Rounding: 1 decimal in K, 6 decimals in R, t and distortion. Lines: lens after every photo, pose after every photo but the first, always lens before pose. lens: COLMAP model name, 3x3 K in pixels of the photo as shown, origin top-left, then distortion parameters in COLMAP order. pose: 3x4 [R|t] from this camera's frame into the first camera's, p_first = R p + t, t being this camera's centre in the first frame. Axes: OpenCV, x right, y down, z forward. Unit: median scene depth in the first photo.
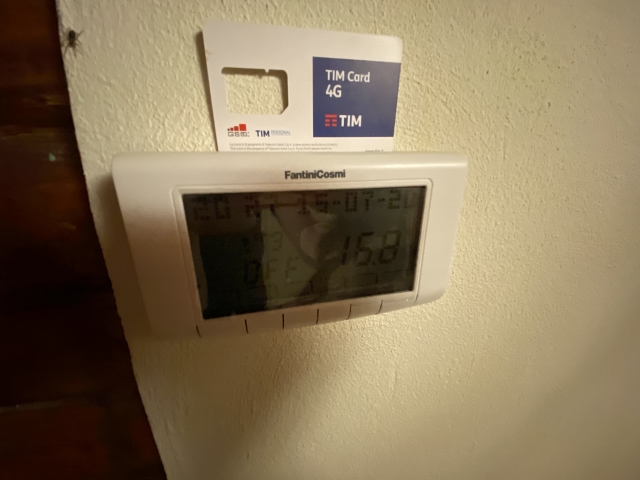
lens RADIAL K [[259.6, 0, 318.1], [0, 259.6, 239.3], [0, 0, 1]] dist [0.018148, -0.019082]
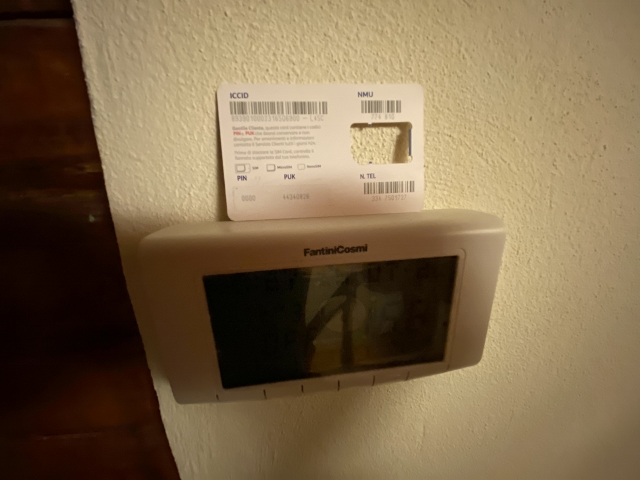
lens RADIAL K [[259.6, 0, 317.9], [0, 259.6, 239.5], [0, 0, 1]] dist [0.018148, -0.019082]
pose [[0.993820, 0.009244, -0.110620, 0.023178], [-0.010336, 0.999903, -0.009299, -0.214033], [0.110523, 0.010385, 0.993819, 0.029183]]
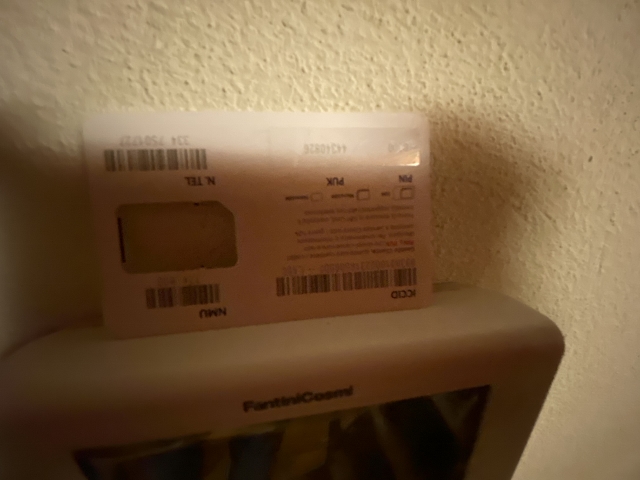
lens RADIAL K [[259.6, 0, 319.4], [0, 259.6, 241.1], [0, 0, 1]] dist [0.018148, -0.019082]
pose [[0.997216, 0.015723, -0.072887, 0.054068], [-0.013491, 0.999428, 0.031014, -0.469386], [0.073333, -0.029945, 0.996858, 0.339131]]
